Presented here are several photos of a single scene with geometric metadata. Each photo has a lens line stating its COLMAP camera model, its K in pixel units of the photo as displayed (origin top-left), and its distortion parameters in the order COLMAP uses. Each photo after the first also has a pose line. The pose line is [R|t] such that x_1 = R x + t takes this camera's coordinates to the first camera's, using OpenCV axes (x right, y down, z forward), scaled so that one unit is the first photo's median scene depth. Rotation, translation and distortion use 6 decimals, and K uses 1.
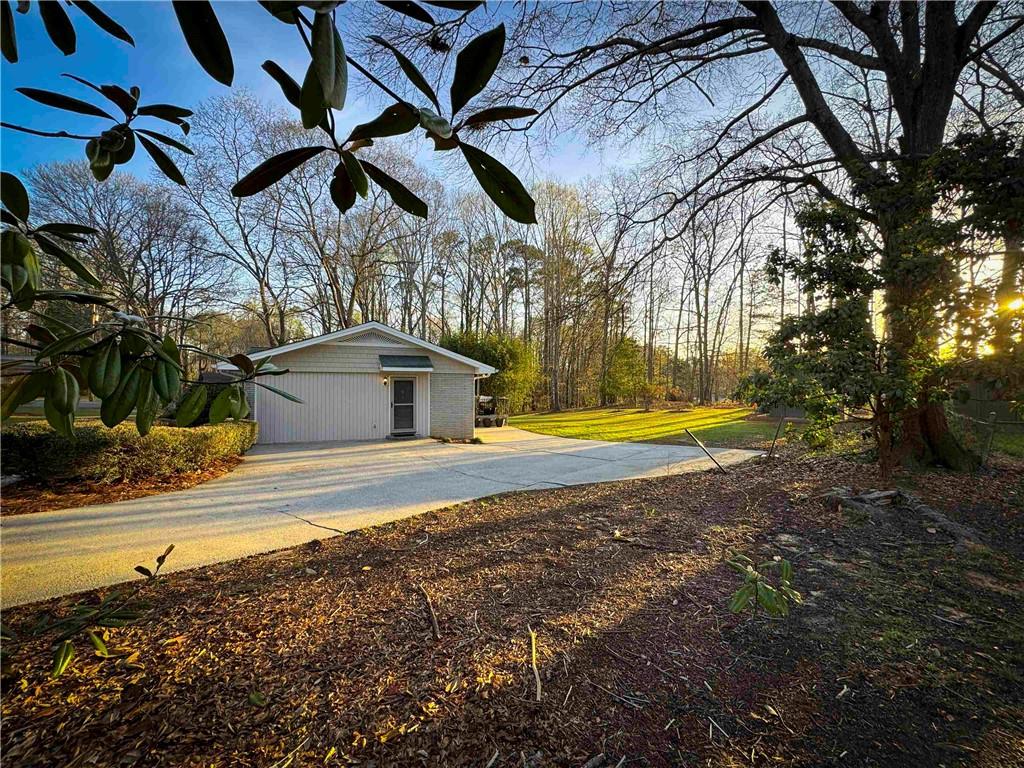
lens RADIAL K [[408.4, 0, 511.5], [0, 408.4, 383.8], [0, 0, 1]] dist [-0.000629, -0.000010]
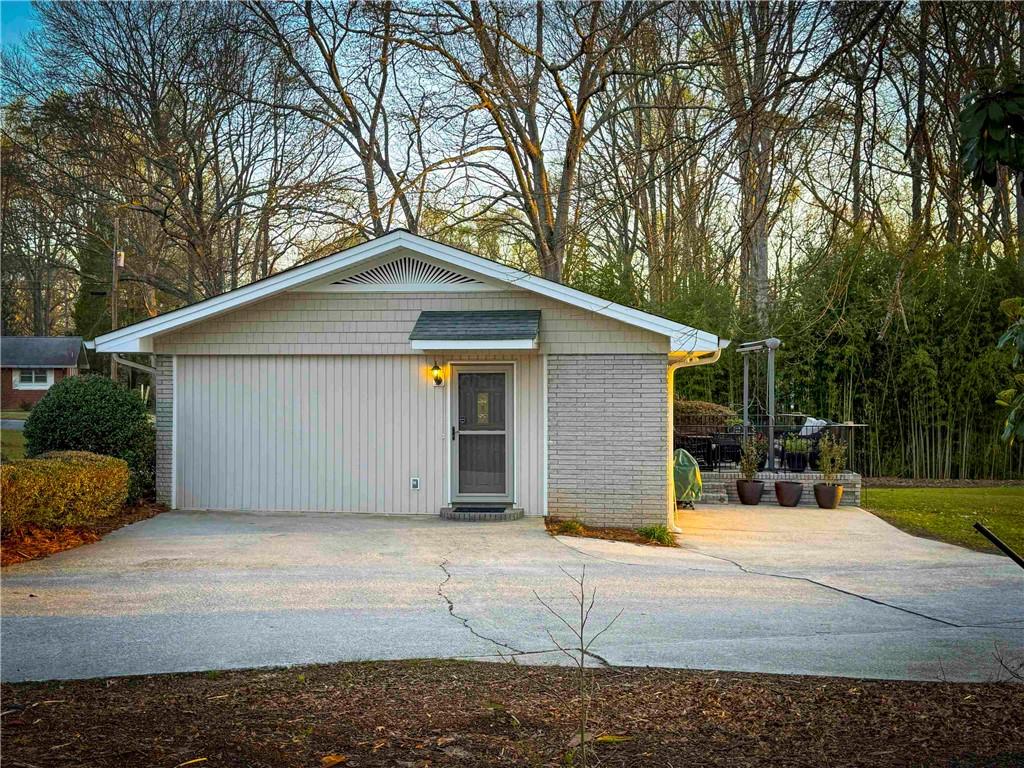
lens RADIAL K [[1151.9, 0, 511.6], [0, 1151.9, 383.4], [0, 0, 1]] dist [0.032626, 0.000000]
pose [[0.856077, -0.002252, -0.516844, 0.343104], [0.000508, 0.999994, -0.003515, 0.006313], [0.516849, 0.002747, 0.856072, 0.052483]]
